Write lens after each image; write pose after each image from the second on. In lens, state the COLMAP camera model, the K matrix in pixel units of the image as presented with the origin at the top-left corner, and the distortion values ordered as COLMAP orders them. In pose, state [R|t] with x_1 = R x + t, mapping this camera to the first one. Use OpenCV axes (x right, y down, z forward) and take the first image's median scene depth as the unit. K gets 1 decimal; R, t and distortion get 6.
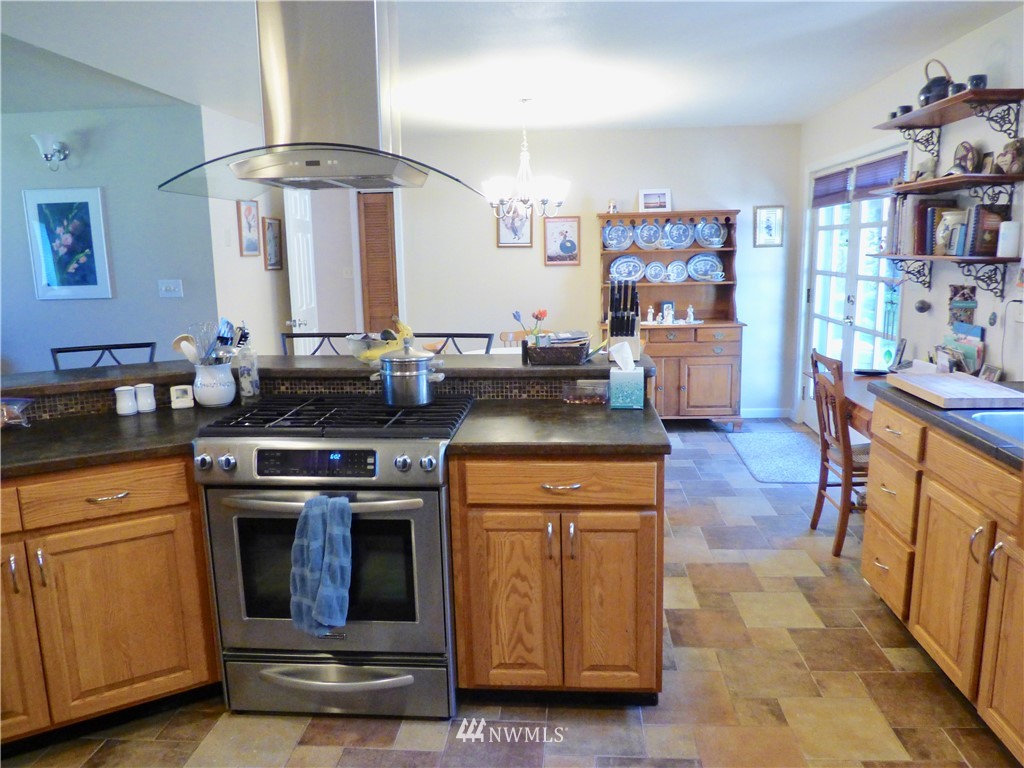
lens RADIAL K [[737.8, 0, 512.0], [0, 737.8, 384.0], [0, 0, 1]] dist [-0.007228, -0.003090]
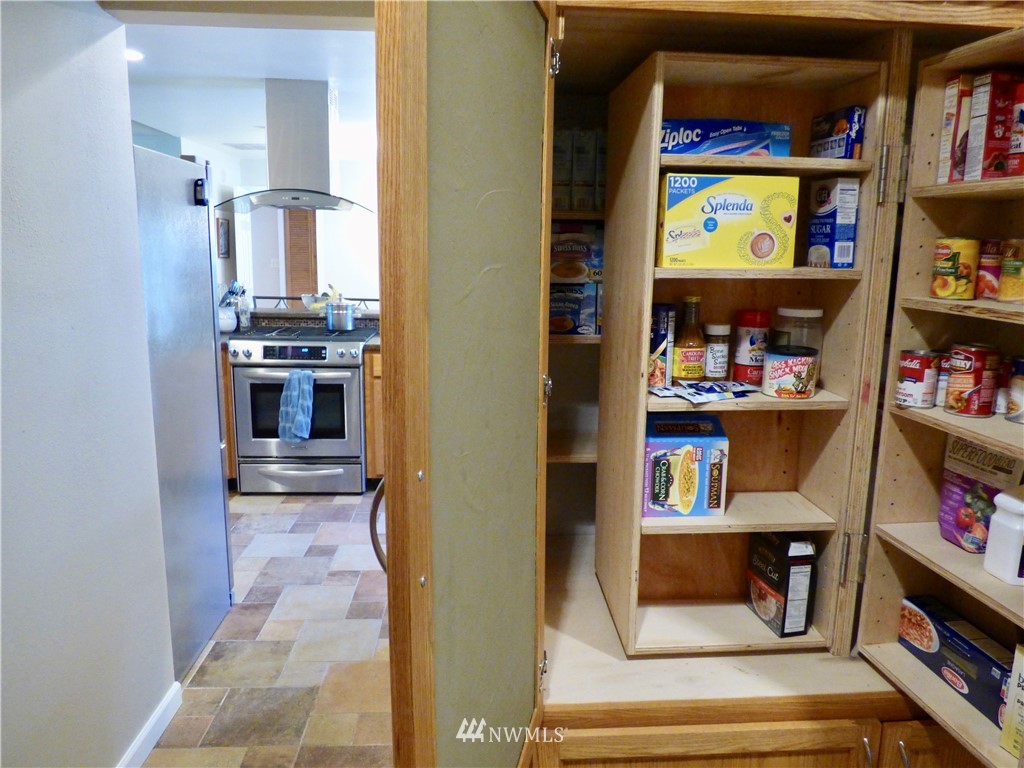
lens RADIAL K [[737.8, 0, 512.0], [0, 737.8, 384.0], [0, 0, 1]] dist [-0.007228, -0.003090]
pose [[0.990771, 0.013987, 0.134821, 0.039355], [-0.013265, 0.999892, -0.006257, 0.190829], [-0.134894, 0.004410, 0.990850, -0.986066]]
